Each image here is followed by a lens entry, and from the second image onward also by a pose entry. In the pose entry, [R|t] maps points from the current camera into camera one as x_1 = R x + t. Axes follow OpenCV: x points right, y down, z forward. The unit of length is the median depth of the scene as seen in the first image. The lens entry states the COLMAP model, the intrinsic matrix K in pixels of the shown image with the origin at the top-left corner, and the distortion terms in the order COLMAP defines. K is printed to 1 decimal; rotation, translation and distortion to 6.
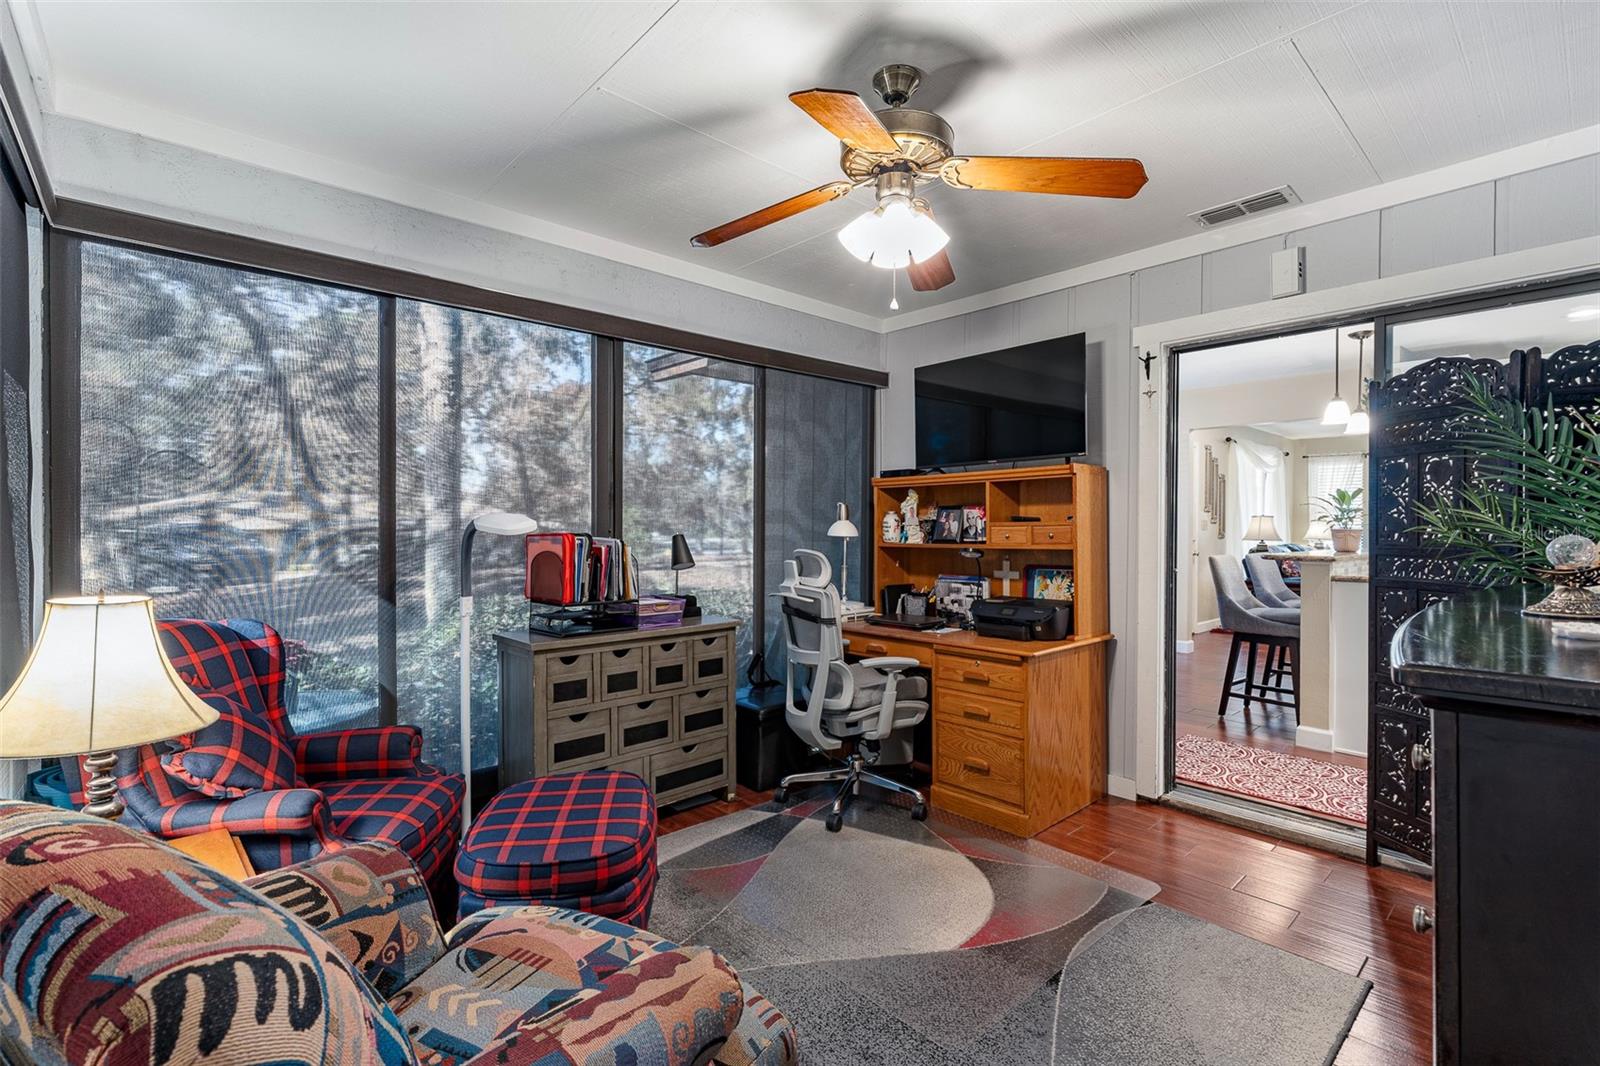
lens RADIAL K [[725.1, 0, 803.4], [0, 725.1, 528.2], [0, 0, 1]] dist [-0.004404, 0.000301]
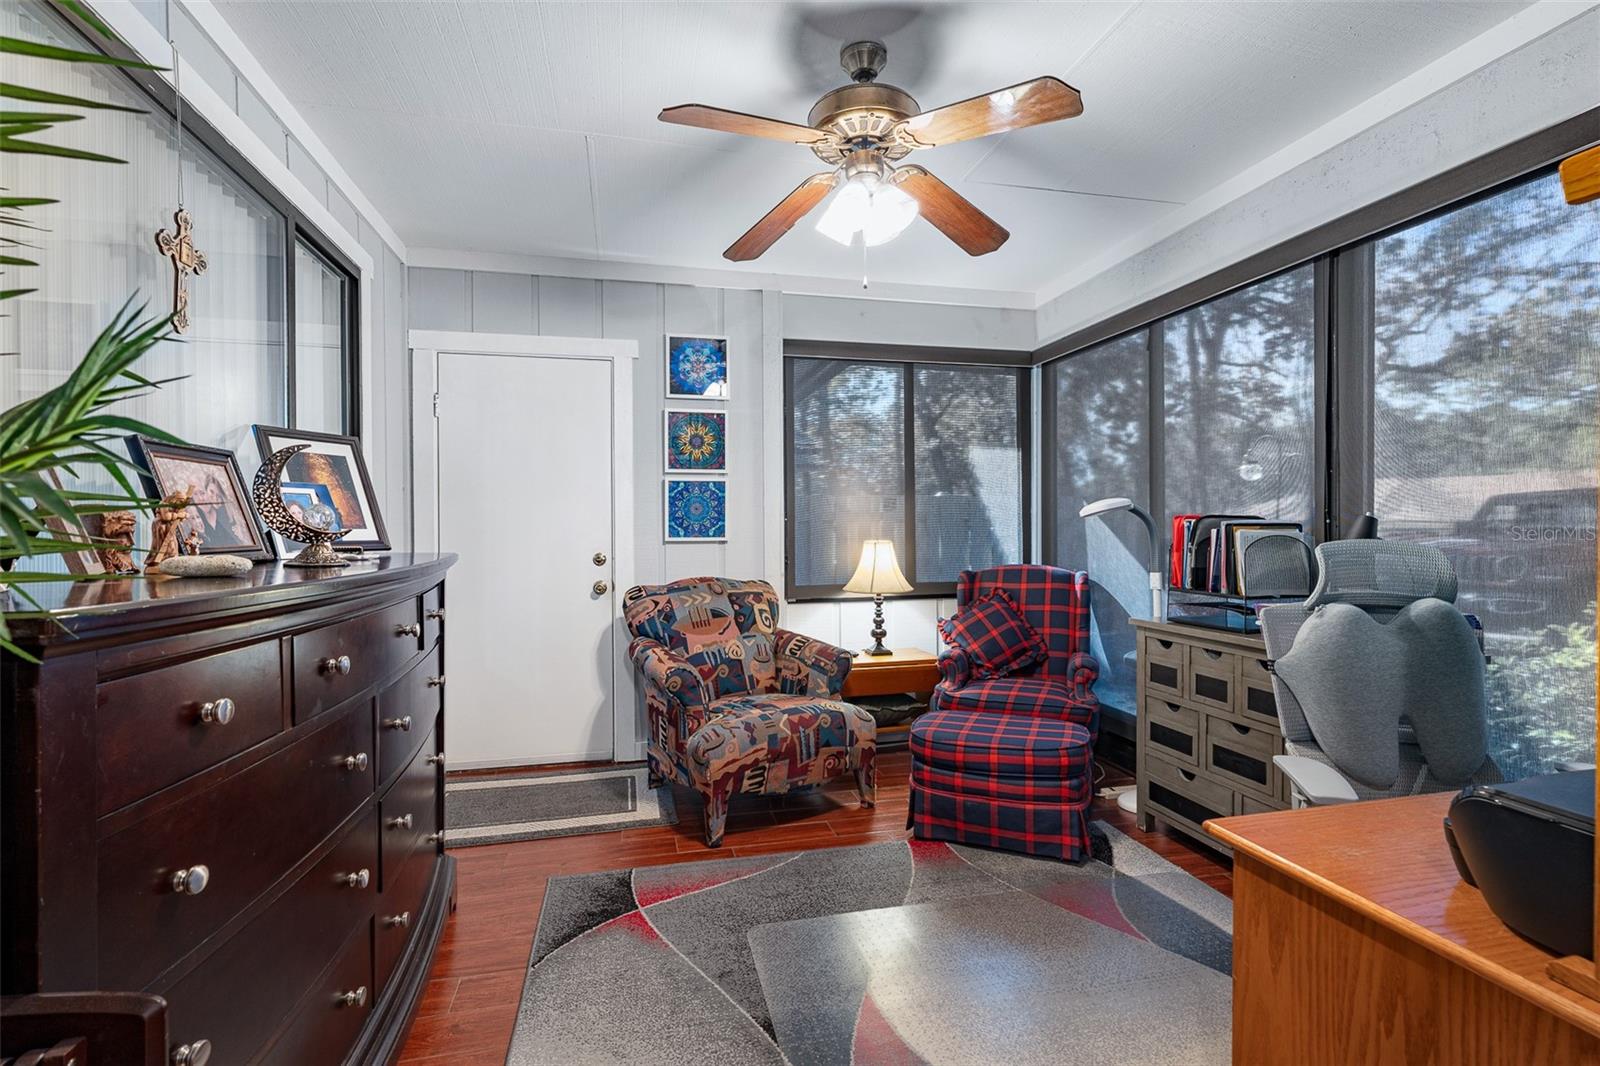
lens RADIAL K [[725.1, 0, 803.4], [0, 725.1, 528.2], [0, 0, 1]] dist [-0.004404, 0.000301]
pose [[-0.487888, 0.007119, -0.872877, 0.770211], [0.005986, 0.999971, 0.004809, 0.016215], [0.872885, -0.002879, -0.487917, 1.043605]]
